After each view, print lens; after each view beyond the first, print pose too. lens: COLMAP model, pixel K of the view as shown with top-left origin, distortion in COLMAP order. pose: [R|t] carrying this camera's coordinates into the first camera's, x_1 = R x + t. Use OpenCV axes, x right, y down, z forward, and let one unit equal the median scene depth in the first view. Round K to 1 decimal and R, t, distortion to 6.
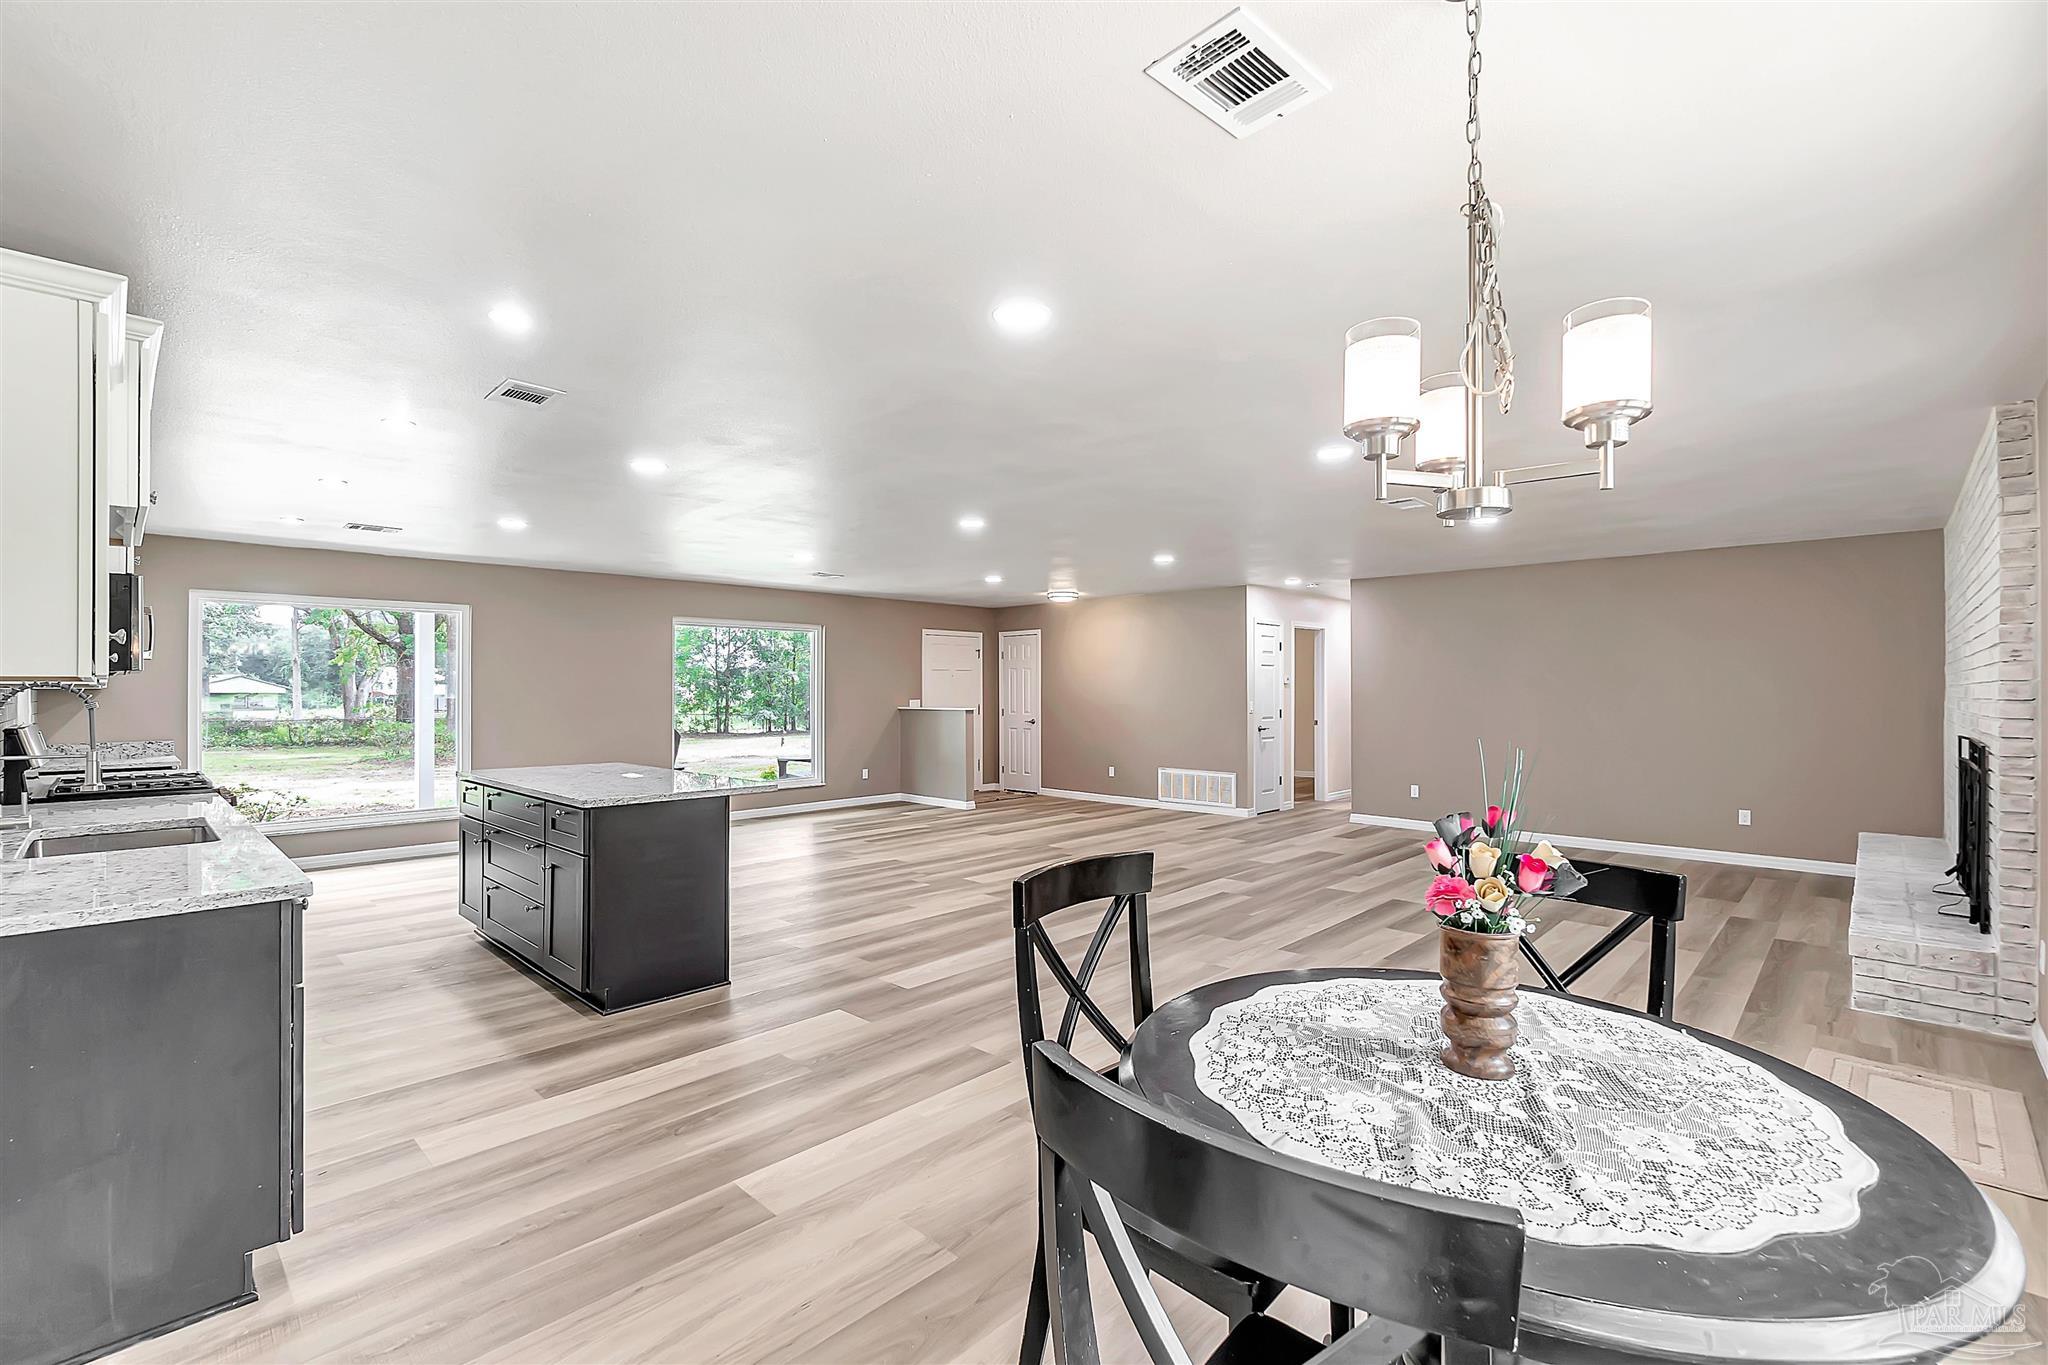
lens RADIAL K [[890.4, 0, 1008.6], [0, 890.4, 692.7], [0, 0, 1]] dist [0.001156, 0.000060]
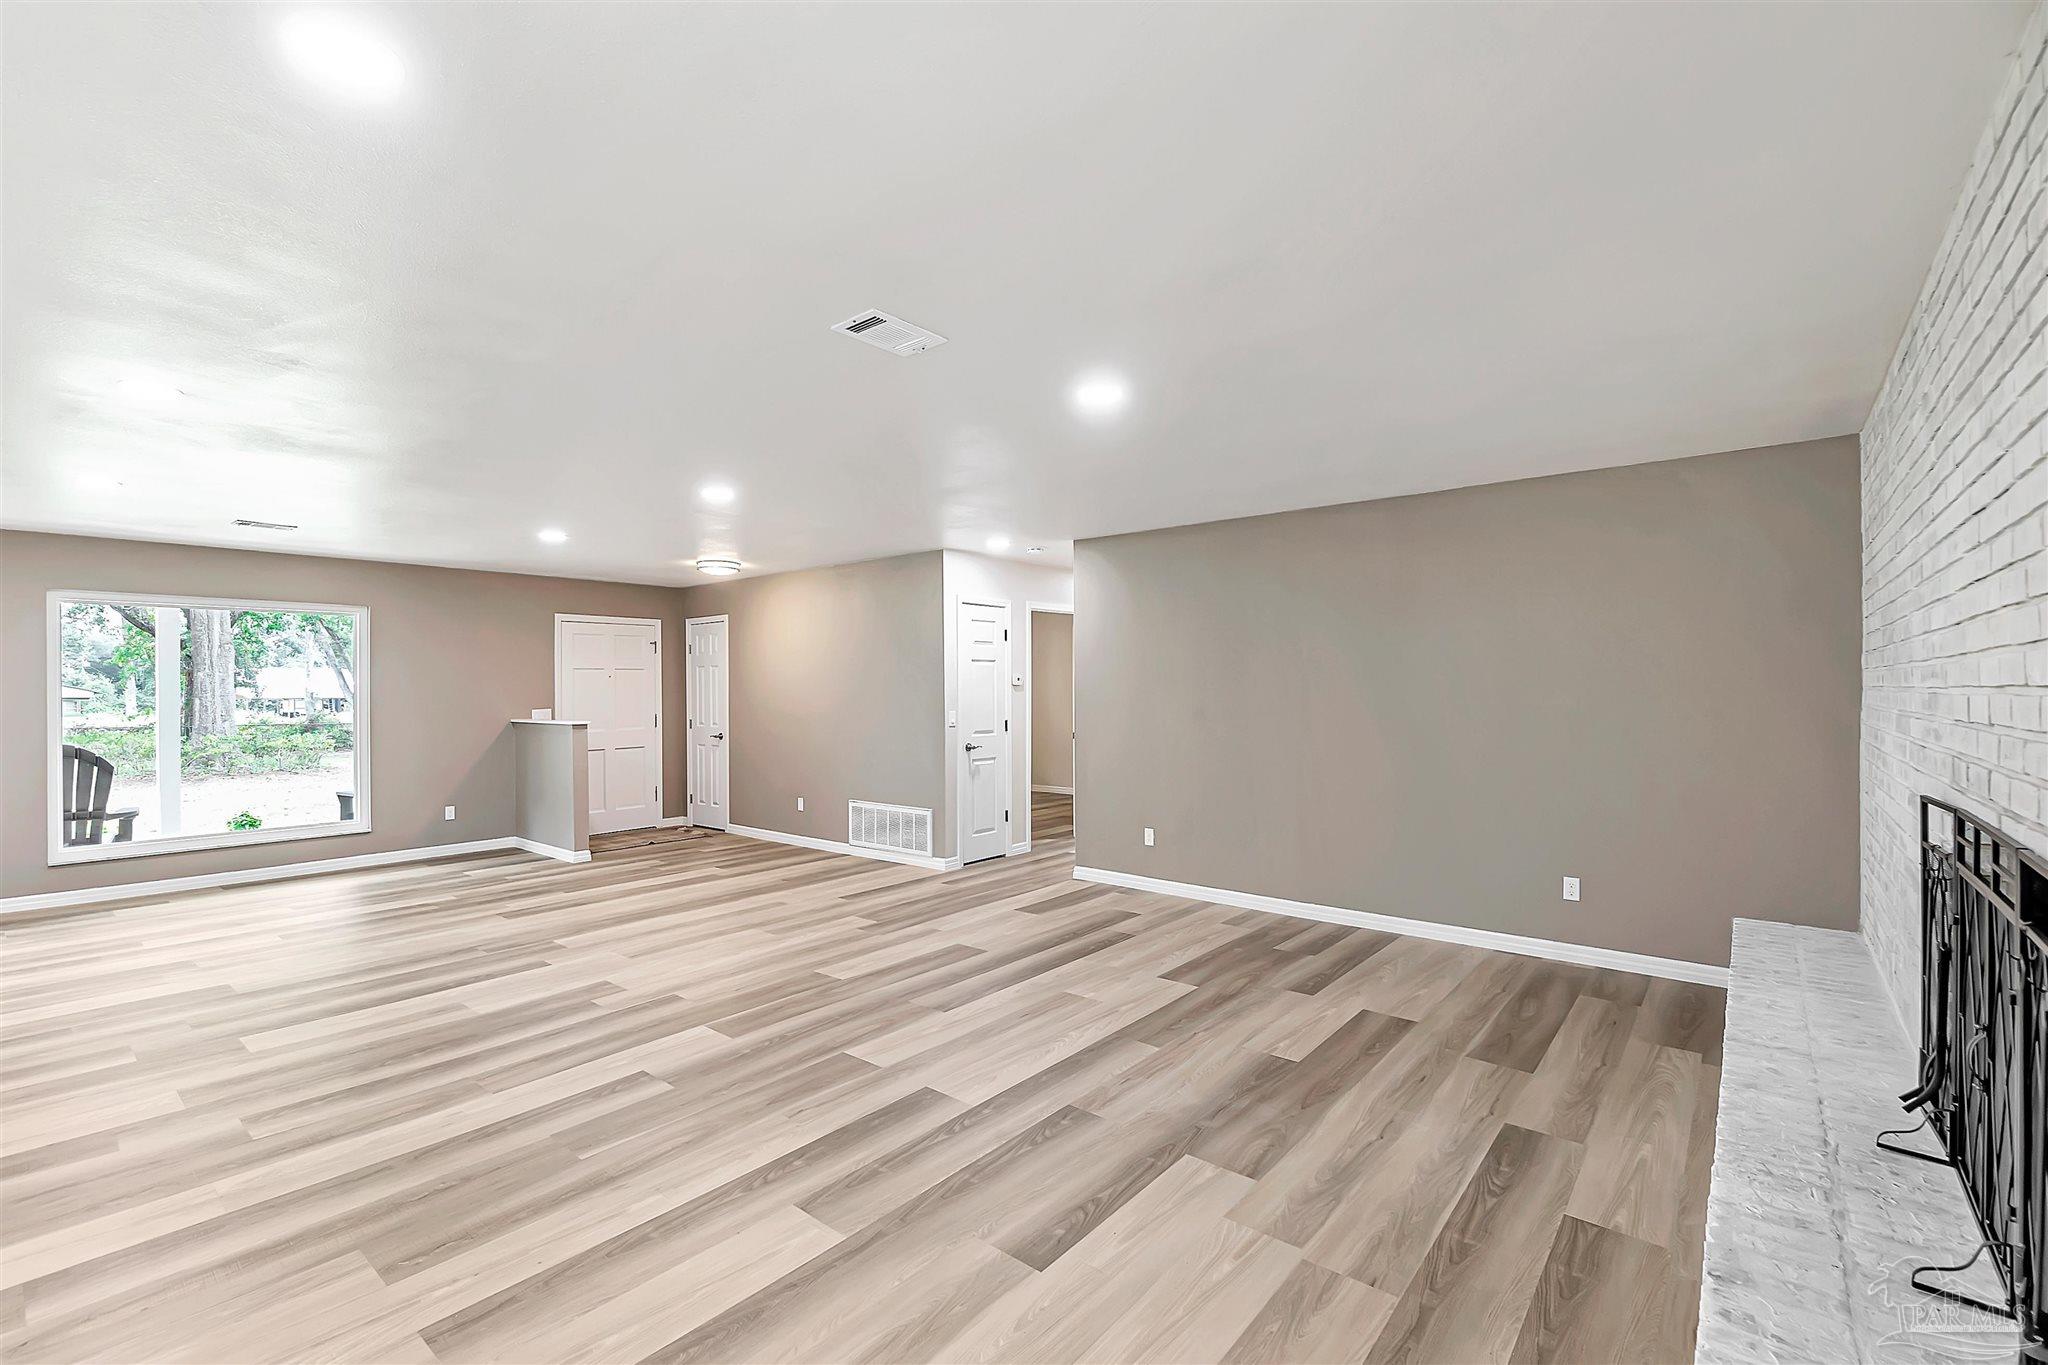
lens RADIAL K [[875.7, 0, 1018.5], [0, 875.7, 696.3], [0, 0, 1]] dist [-0.004222, -0.000274]
pose [[0.997483, -0.006272, 0.070628, 0.272949], [0.005937, 0.999970, 0.004944, -0.004662], [-0.070657, -0.004512, 0.997490, 0.282020]]
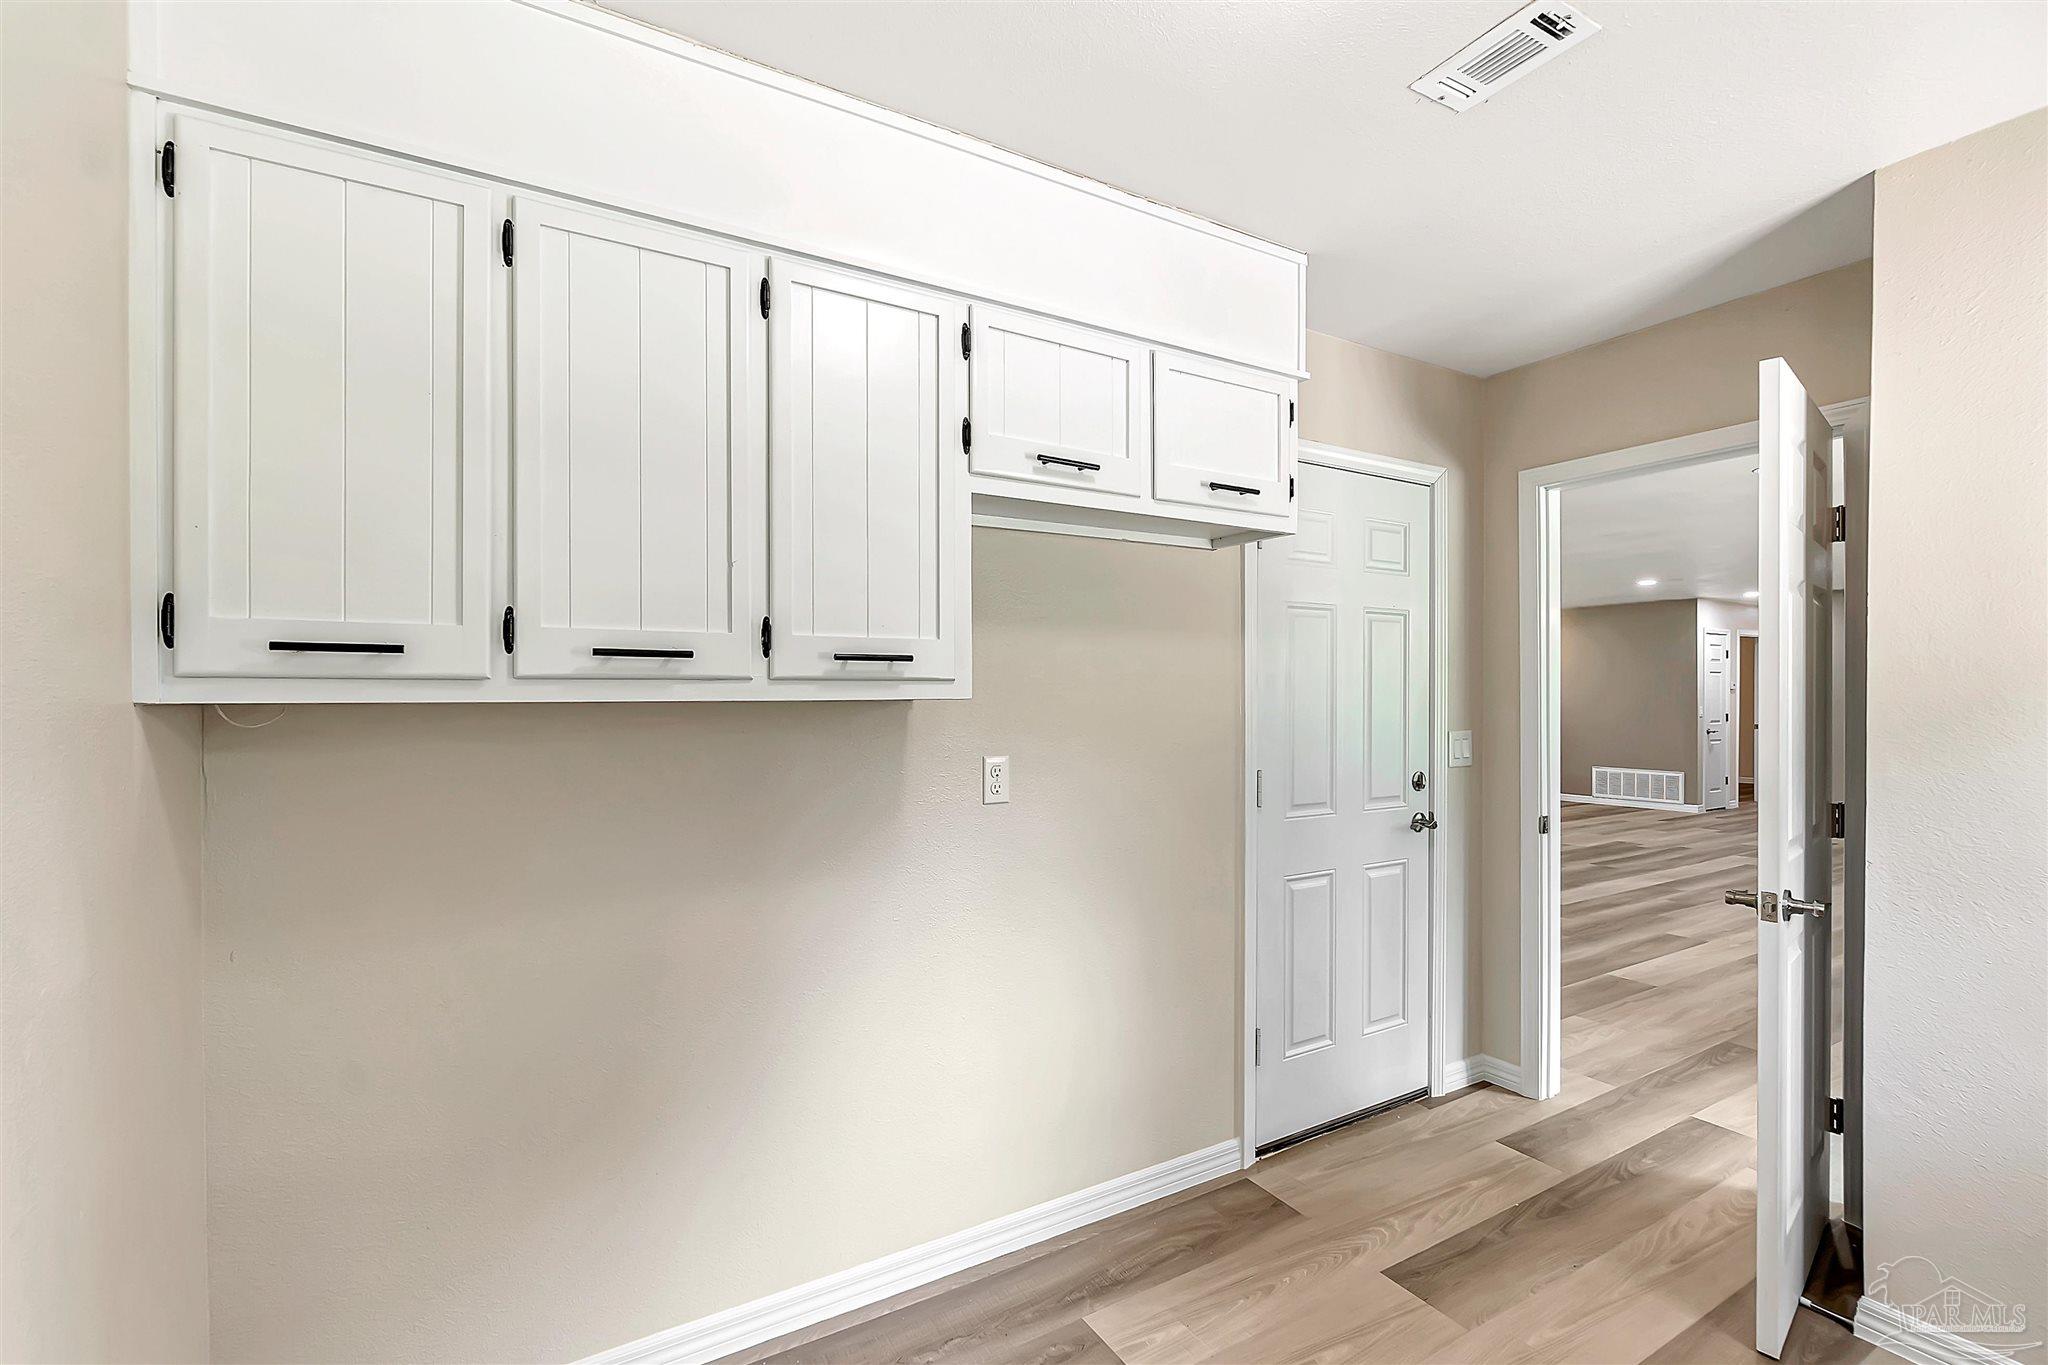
lens RADIAL K [[890.4, 0, 1008.6], [0, 890.4, 692.7], [0, 0, 1]] dist [0.001156, 0.000060]
pose [[0.964276, -0.001814, -0.264895, -0.246598], [0.000524, 0.999988, -0.004938, -0.001367], [0.264901, 0.004623, 0.964265, -0.259458]]
